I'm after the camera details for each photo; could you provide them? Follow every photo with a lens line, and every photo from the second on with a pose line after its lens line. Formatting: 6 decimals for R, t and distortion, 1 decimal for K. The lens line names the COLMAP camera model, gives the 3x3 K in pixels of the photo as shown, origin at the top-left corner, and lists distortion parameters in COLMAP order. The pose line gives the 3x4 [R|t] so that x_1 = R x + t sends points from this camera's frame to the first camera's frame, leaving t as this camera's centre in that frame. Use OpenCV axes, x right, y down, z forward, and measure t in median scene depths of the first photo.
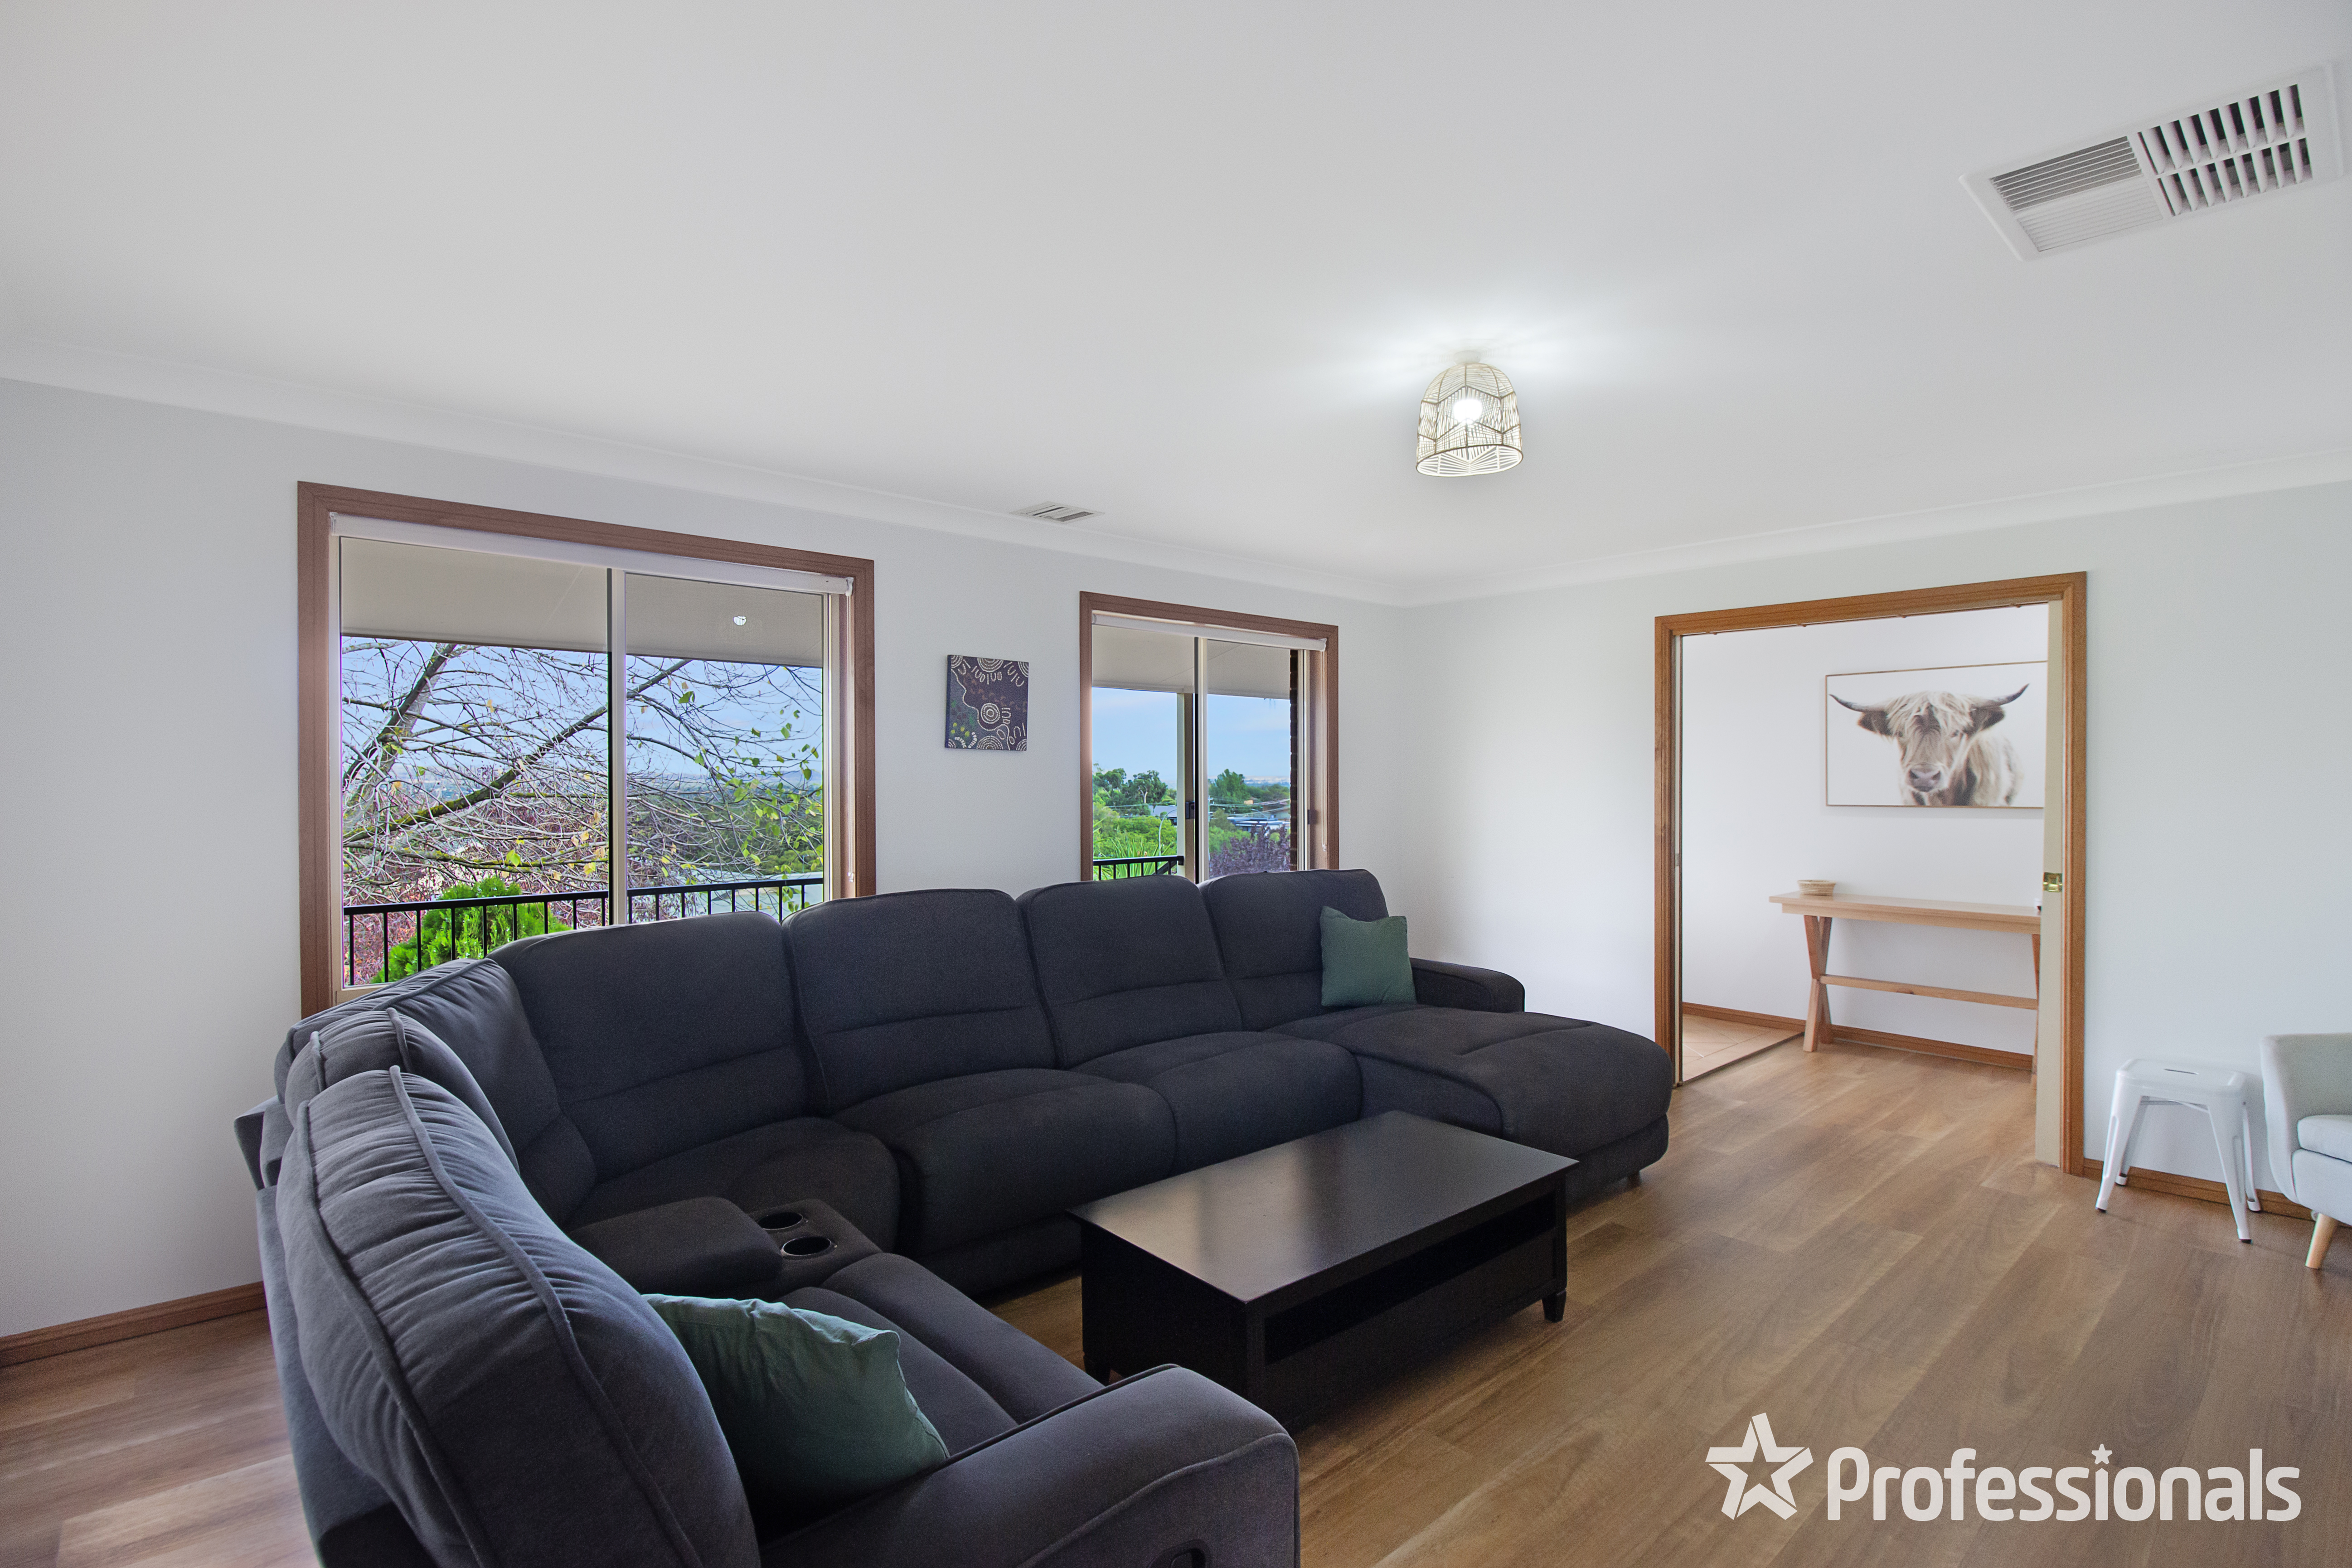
lens RADIAL K [[1120.7, 0, 1177.1], [0, 1120.7, 775.0], [0, 0, 1]] dist [-0.000152, -0.015368]
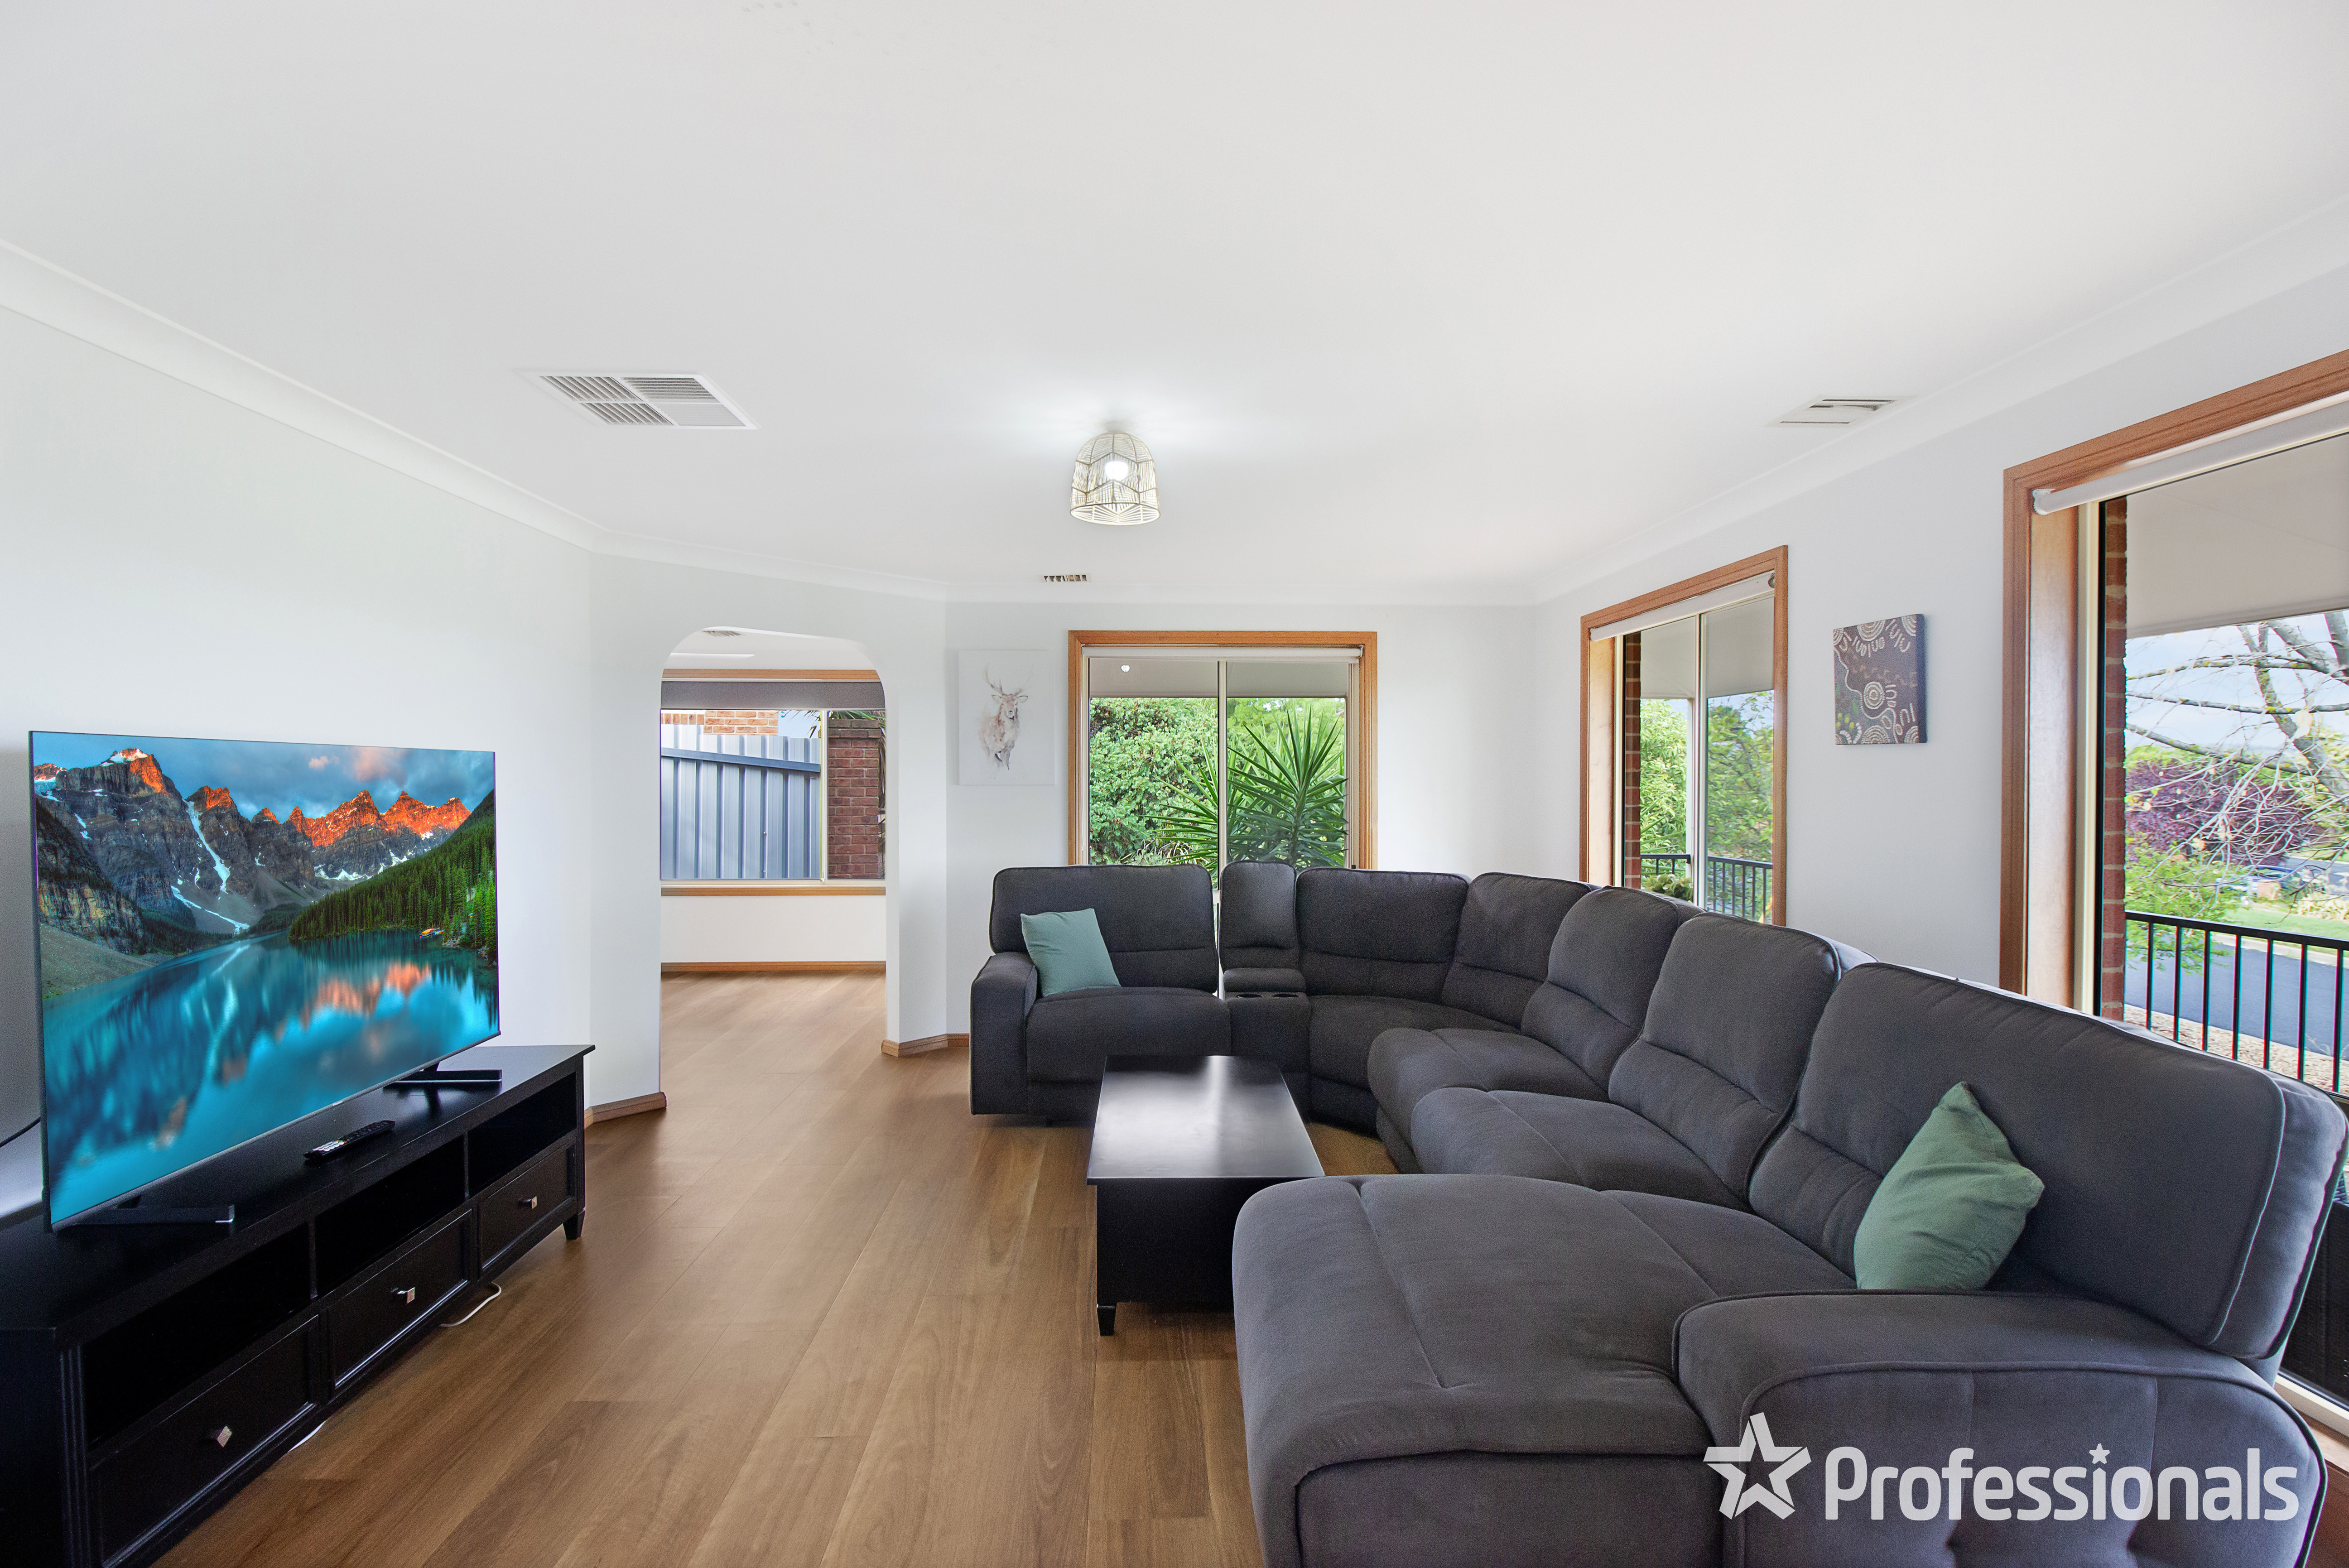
lens RADIAL K [[1119.4, 0, 1175.6], [0, 1119.4, 775.0], [0, 0, 1]] dist [-0.000152, -0.015368]
pose [[-0.640409, -0.001048, -0.768033, 0.653604], [0.000679, 0.999998, -0.001930, -0.000987], [0.768033, -0.001757, -0.640407, 1.043181]]
